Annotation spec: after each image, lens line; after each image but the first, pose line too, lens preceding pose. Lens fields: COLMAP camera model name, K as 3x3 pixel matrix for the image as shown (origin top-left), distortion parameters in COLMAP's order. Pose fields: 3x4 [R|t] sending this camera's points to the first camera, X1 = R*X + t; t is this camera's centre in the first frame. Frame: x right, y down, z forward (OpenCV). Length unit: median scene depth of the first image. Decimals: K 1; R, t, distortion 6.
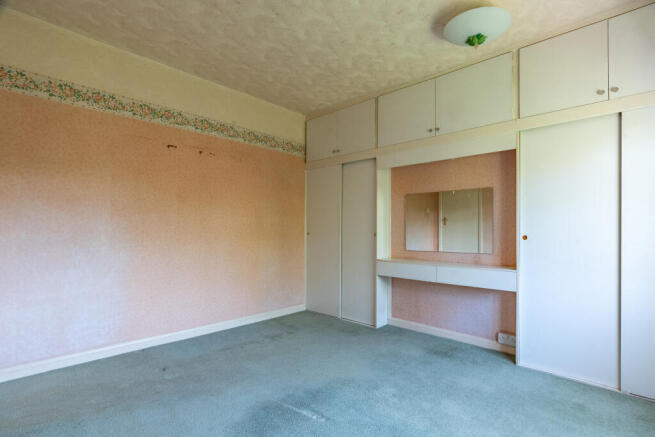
lens RADIAL K [[303.1, 0, 330.0], [0, 303.1, 228.5], [0, 0, 1]] dist [-0.001076, 0.000170]
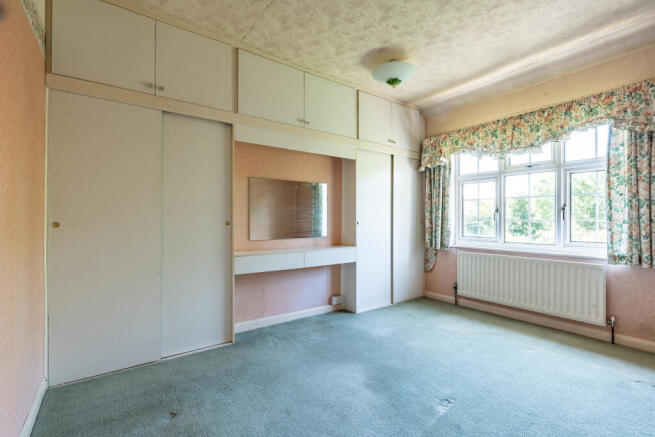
lens RADIAL K [[303.1, 0, 326.9], [0, 303.1, 218.8], [0, 0, 1]] dist [-0.001076, 0.000170]
pose [[0.195131, -0.002448, 0.980774, -0.659217], [-0.007612, 0.999963, 0.004011, 0.003671], [-0.980748, -0.008248, 0.195105, 0.713668]]
